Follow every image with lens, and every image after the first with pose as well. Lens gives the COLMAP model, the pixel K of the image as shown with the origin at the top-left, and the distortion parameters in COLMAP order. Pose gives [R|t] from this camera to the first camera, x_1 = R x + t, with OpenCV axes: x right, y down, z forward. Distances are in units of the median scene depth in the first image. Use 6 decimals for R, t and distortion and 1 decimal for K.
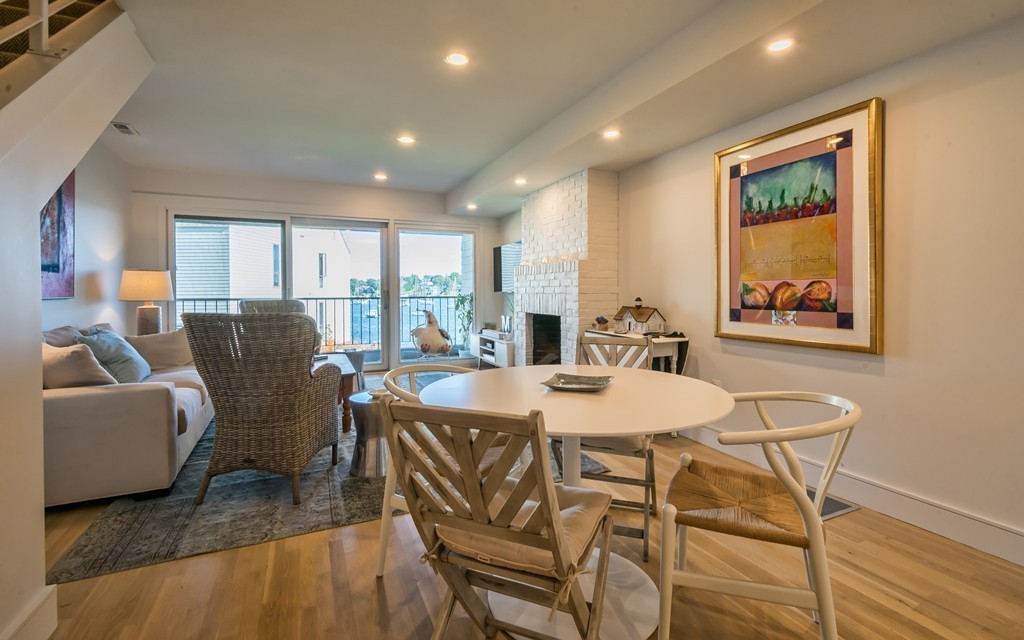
lens RADIAL K [[469.0, 0, 518.9], [0, 469.0, 291.3], [0, 0, 1]] dist [0.025780, -0.001455]
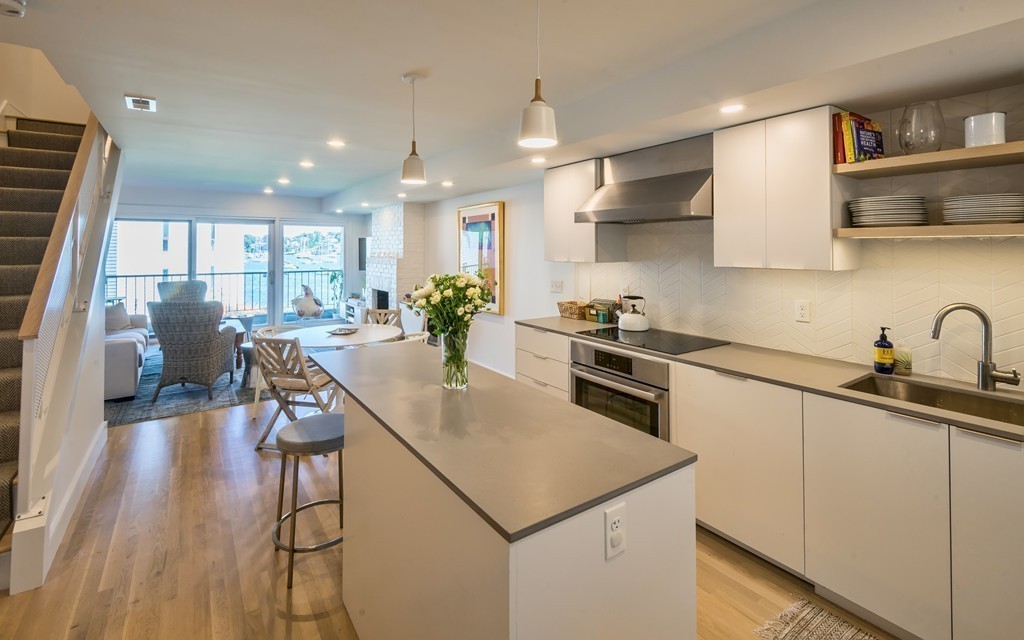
lens RADIAL K [[456.4, 0, 510.4], [0, 456.4, 237.2], [0, 0, 1]] dist [0.013931, -0.003389]
pose [[0.983506, 0.011073, 0.180538, 0.271084], [-0.006204, 0.999602, -0.027515, -0.117764], [-0.180771, 0.025941, 0.983183, -0.753887]]
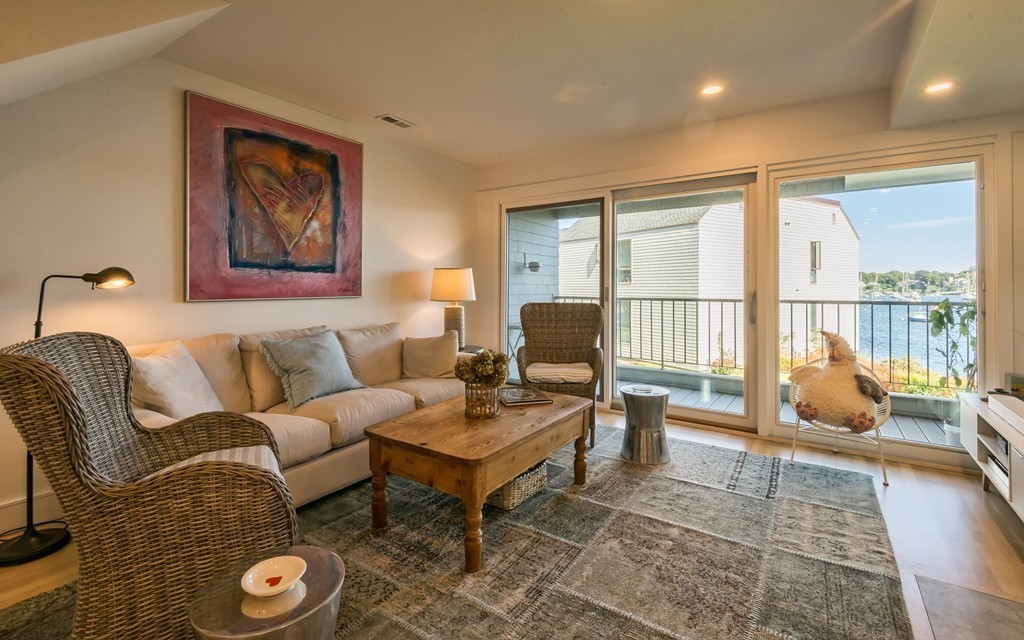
lens RADIAL K [[456.4, 0, 499.7], [0, 456.4, 287.6], [0, 0, 1]] dist [0.013931, -0.003389]
pose [[0.500977, 0.008083, -0.865423, 0.088062], [-0.004911, 0.999967, 0.006497, -0.015585], [0.865447, 0.000995, 0.501000, 0.825010]]
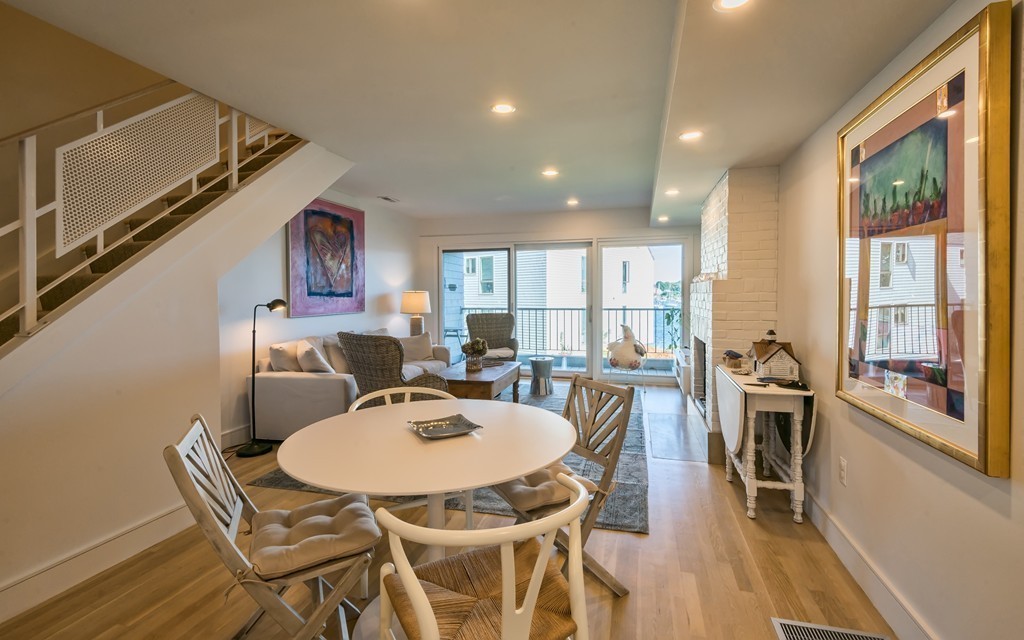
lens RADIAL K [[456.4, 0, 514.1], [0, 456.4, 300.8], [0, 0, 1]] dist [0.013931, -0.003389]
pose [[0.772003, 0.009636, -0.635546, 0.445500], [0.001311, 0.999859, 0.016753, -0.052536], [0.635618, -0.013766, 0.771881, 0.161317]]
